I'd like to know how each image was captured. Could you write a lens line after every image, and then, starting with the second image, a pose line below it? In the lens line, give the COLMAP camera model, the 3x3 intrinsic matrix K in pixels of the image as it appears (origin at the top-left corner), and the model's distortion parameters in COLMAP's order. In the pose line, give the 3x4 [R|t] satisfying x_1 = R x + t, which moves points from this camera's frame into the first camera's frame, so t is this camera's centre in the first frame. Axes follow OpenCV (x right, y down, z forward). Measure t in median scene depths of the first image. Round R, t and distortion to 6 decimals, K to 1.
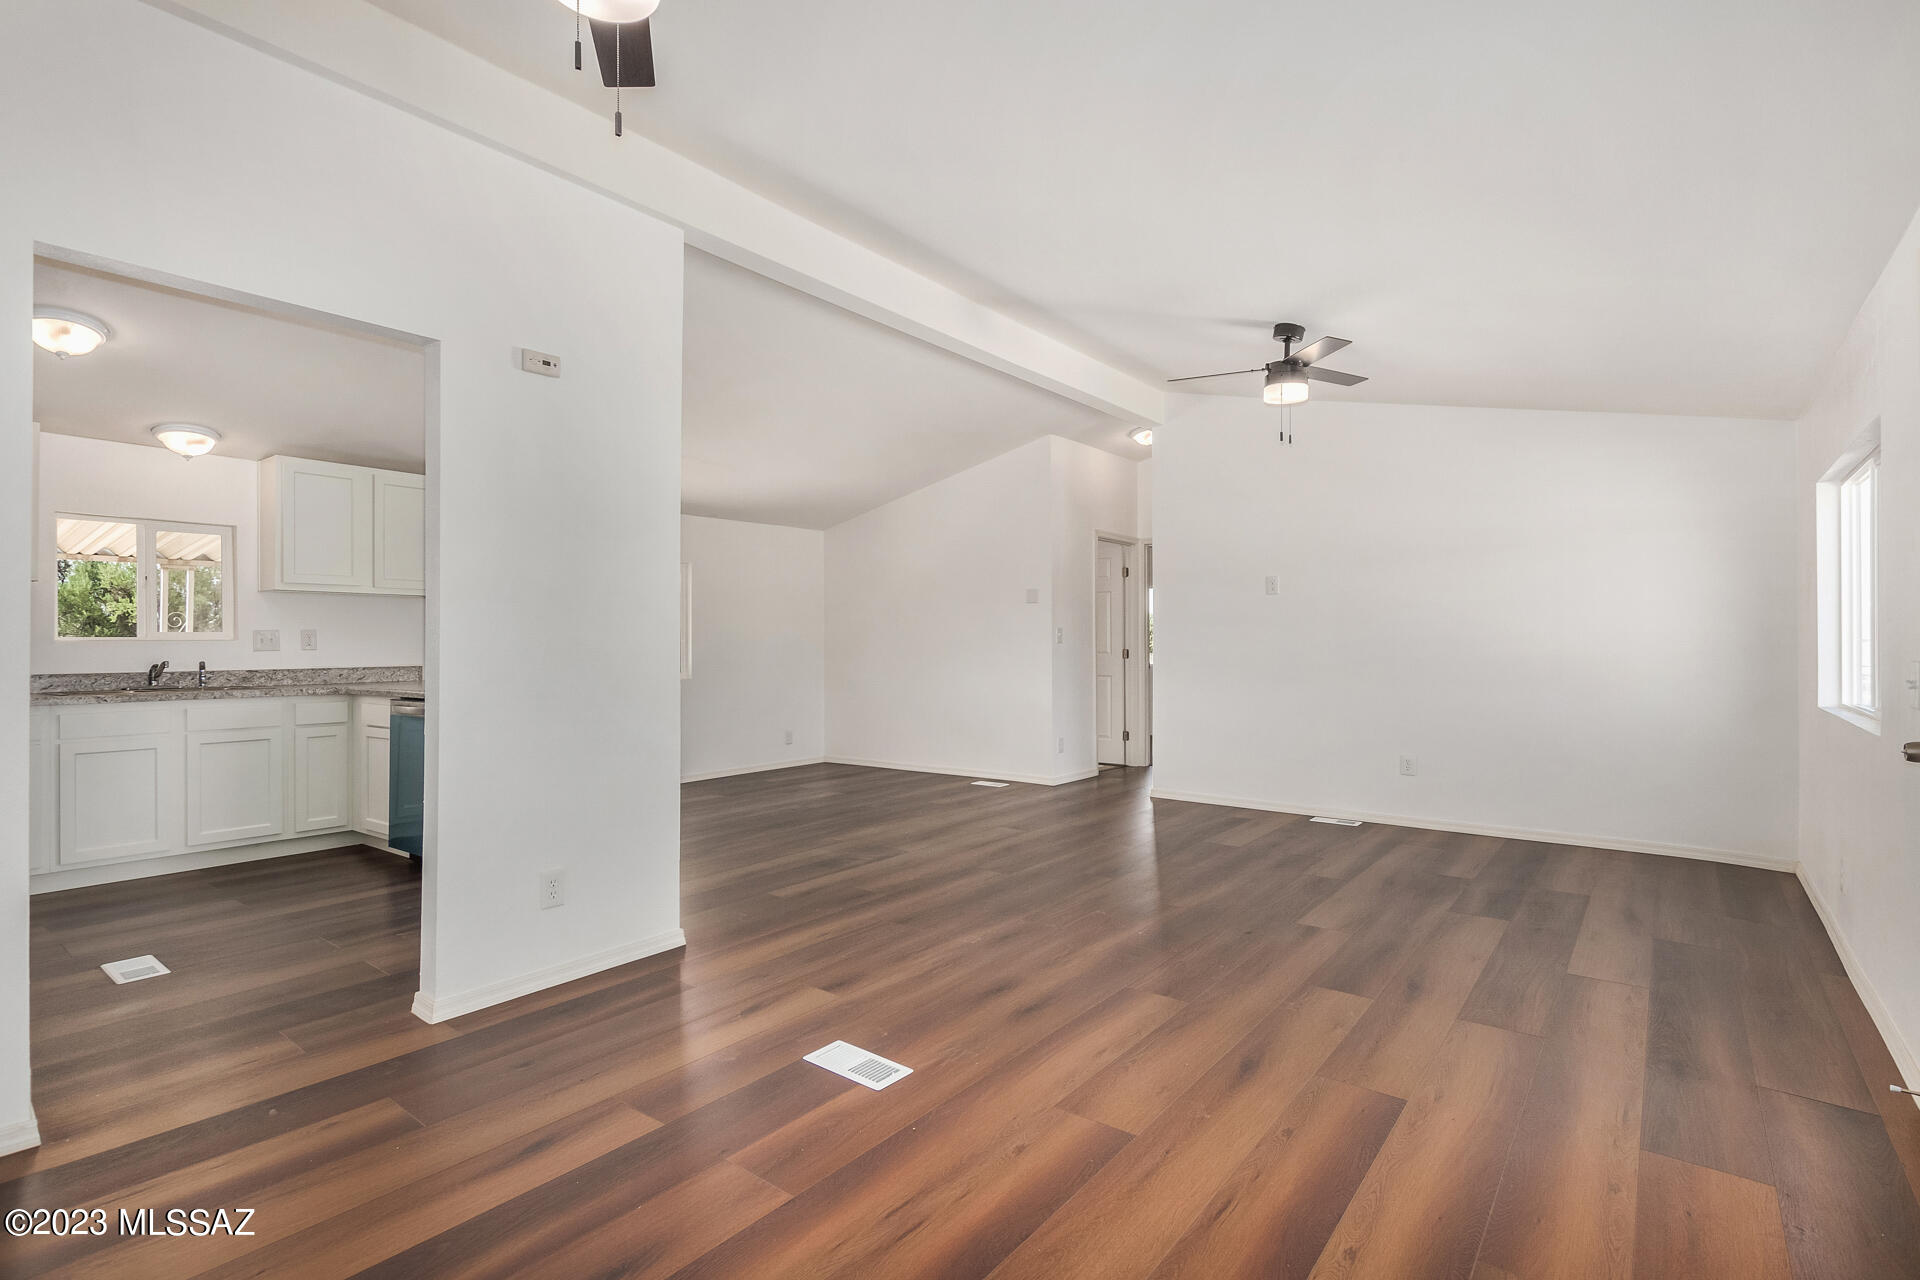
lens RADIAL K [[873.8, 0, 907.5], [0, 873.8, 642.4], [0, 0, 1]] dist [-0.001323, 0.000007]
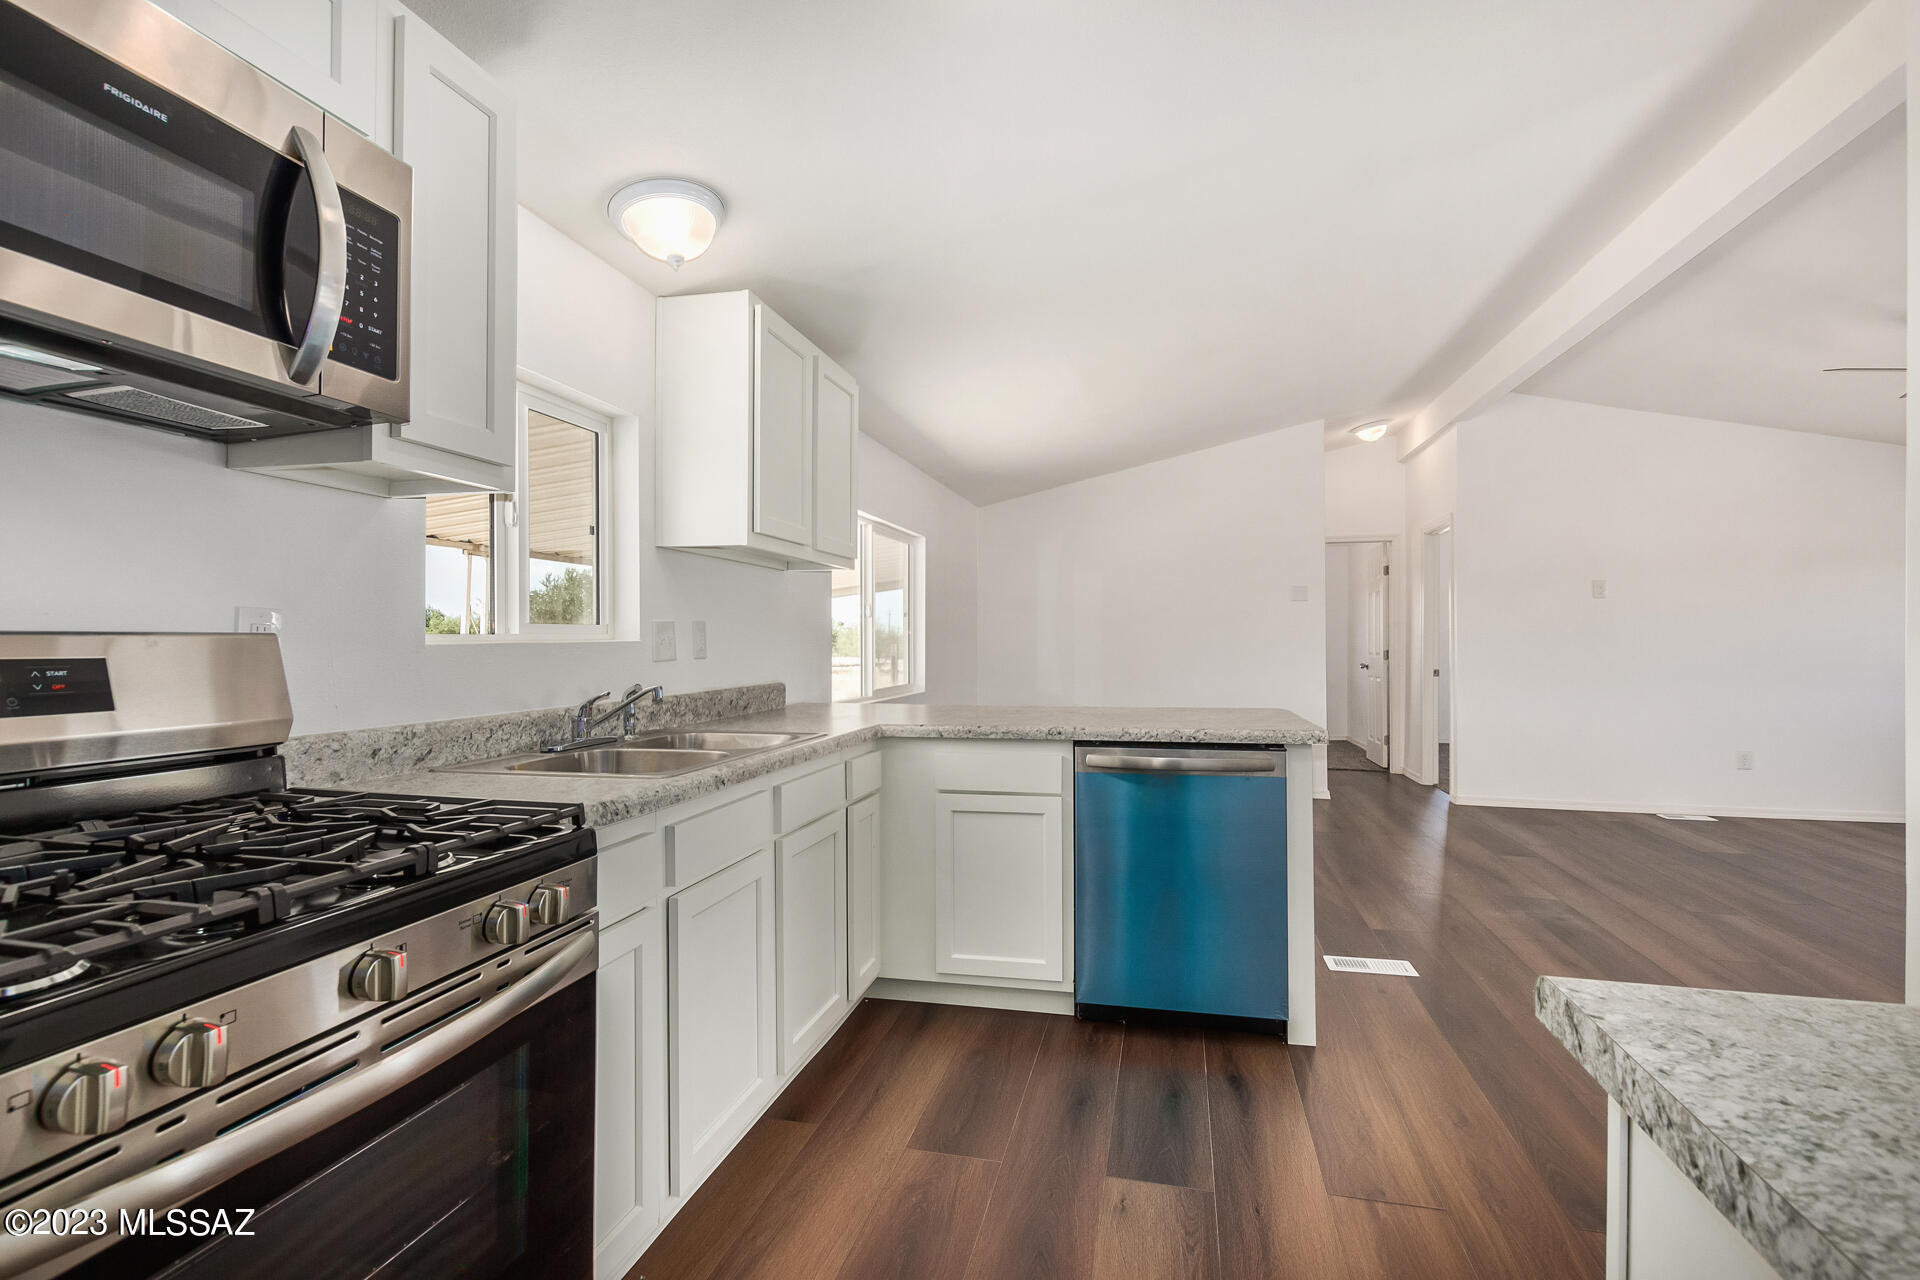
lens RADIAL K [[873.8, 0, 907.5], [0, 873.8, 642.4], [0, 0, 1]] dist [-0.001323, 0.000007]
pose [[0.913150, -0.000173, 0.407624, -0.578865], [-0.000462, 0.999999, 0.001459, -0.002820], [-0.407624, -0.001521, 0.913149, 0.314043]]
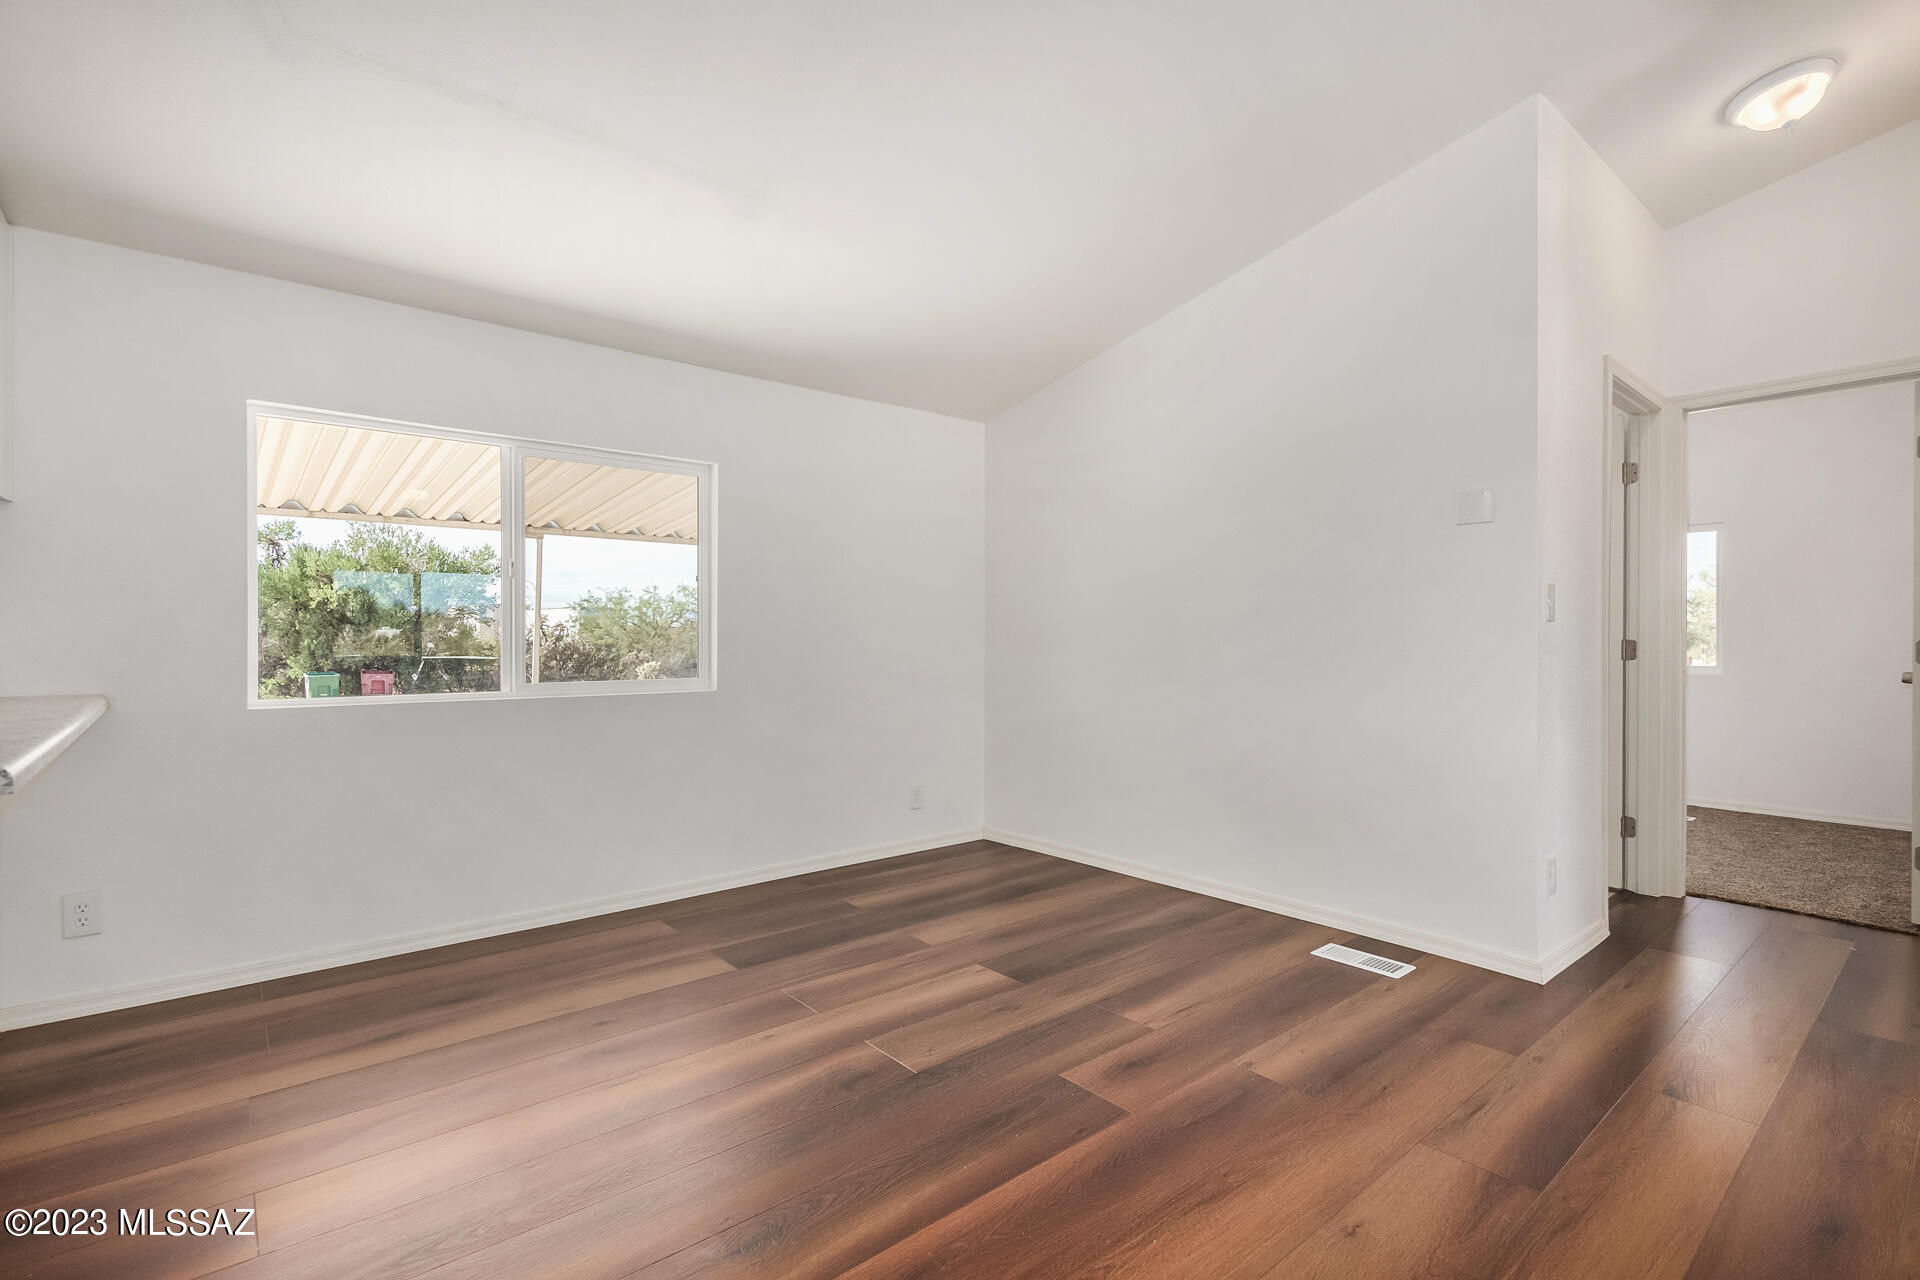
lens RADIAL K [[873.8, 0, 907.5], [0, 873.8, 642.4], [0, 0, 1]] dist [-0.001323, 0.000007]
pose [[0.978617, 0.006038, -0.205603, -0.034628], [-0.004170, 0.999946, 0.009520, 0.007474], [0.205649, -0.008459, 0.978589, 0.545880]]
